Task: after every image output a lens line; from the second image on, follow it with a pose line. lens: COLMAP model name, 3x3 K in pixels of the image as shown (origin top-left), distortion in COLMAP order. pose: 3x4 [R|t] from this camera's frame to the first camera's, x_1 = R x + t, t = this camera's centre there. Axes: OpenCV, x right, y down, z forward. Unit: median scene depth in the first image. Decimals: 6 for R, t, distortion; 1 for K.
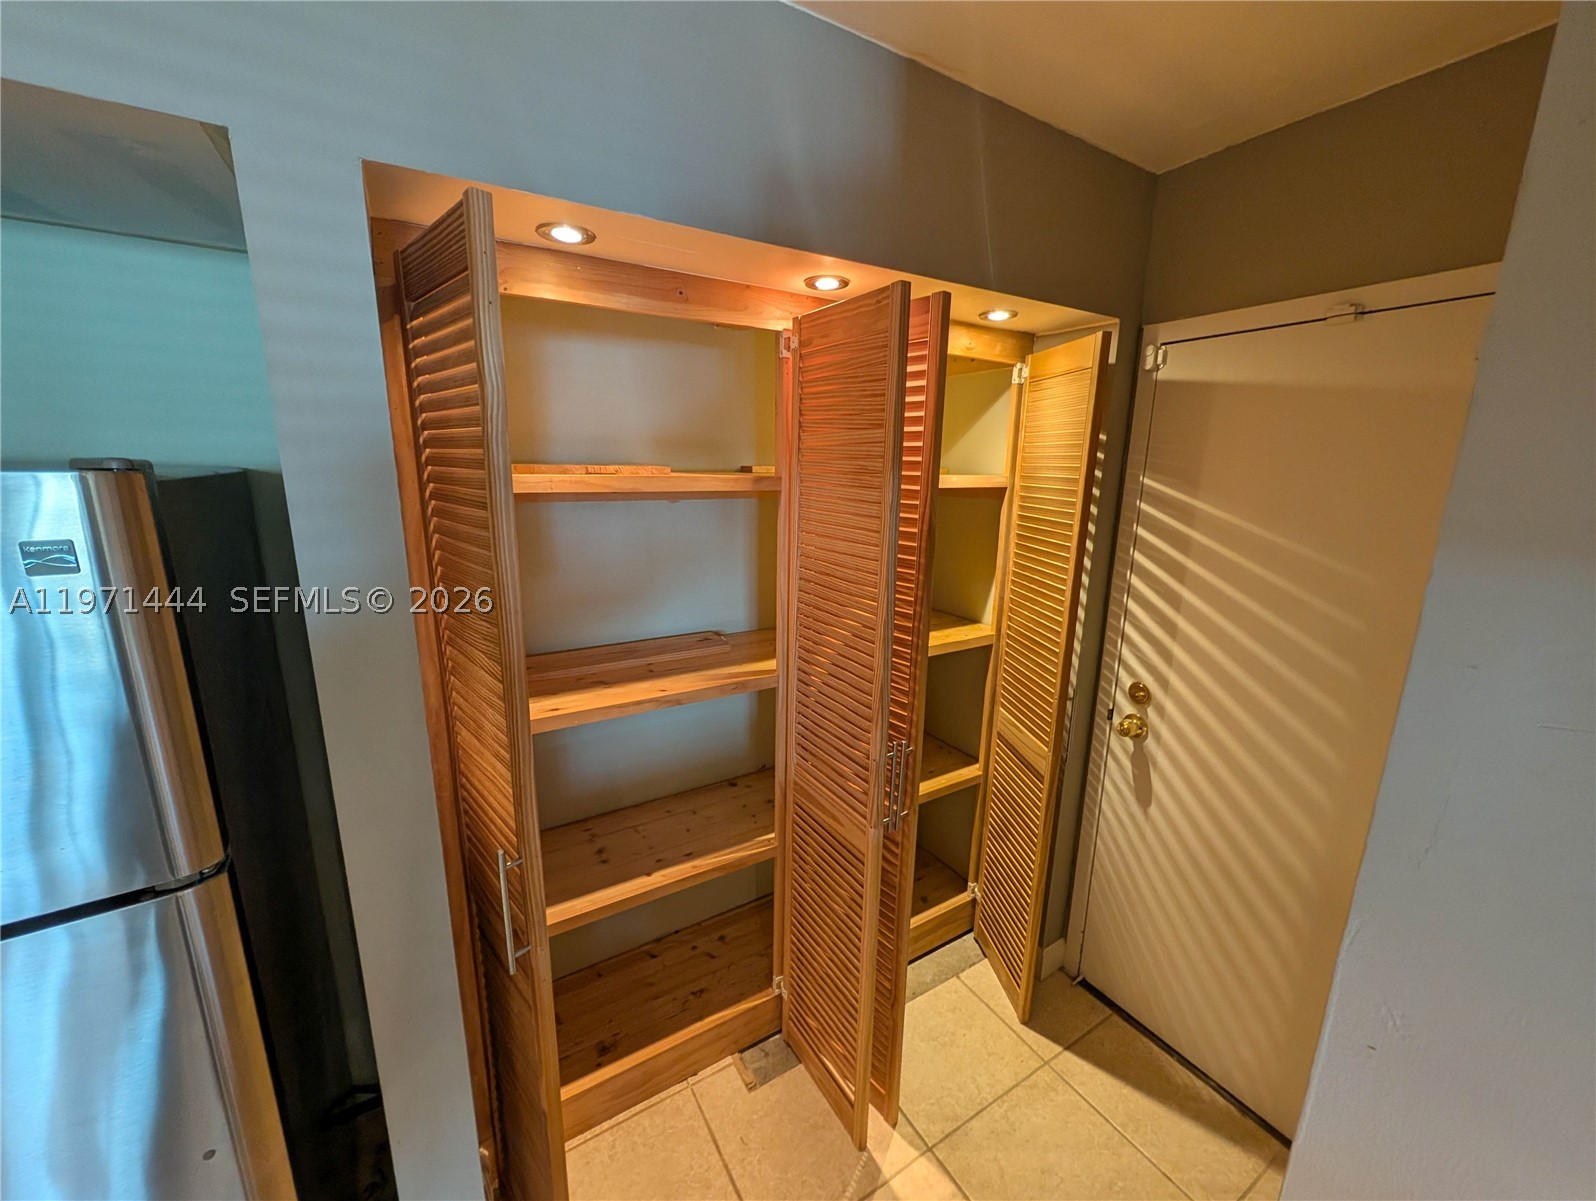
lens RADIAL K [[616.7, 0, 798.0], [0, 616.7, 600.5], [0, 0, 1]] dist [0.001595, 0.000366]
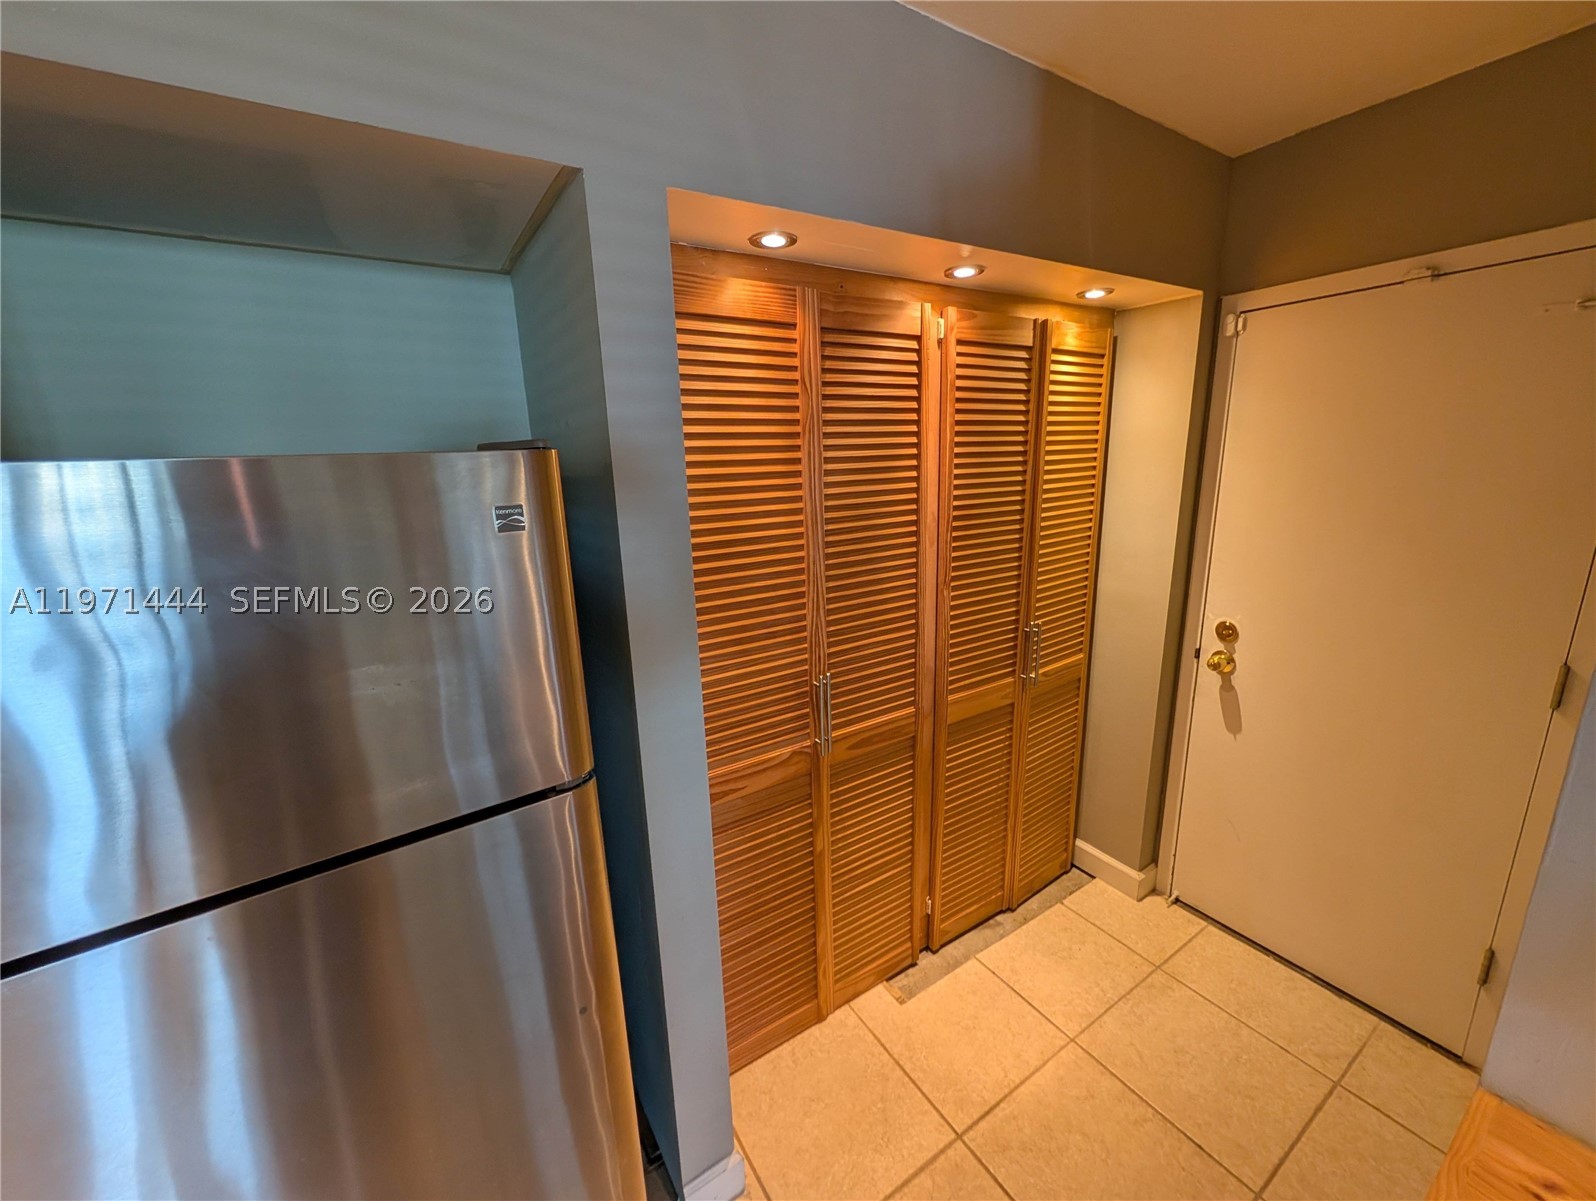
lens RADIAL K [[616.7, 0, 798.0], [0, 616.7, 600.5], [0, 0, 1]] dist [0.001595, 0.000366]
pose [[0.998522, -0.053241, 0.010890, -0.247304], [0.053098, 0.998504, 0.013039, 0.044763], [-0.011568, -0.012442, 0.999856, -0.107015]]
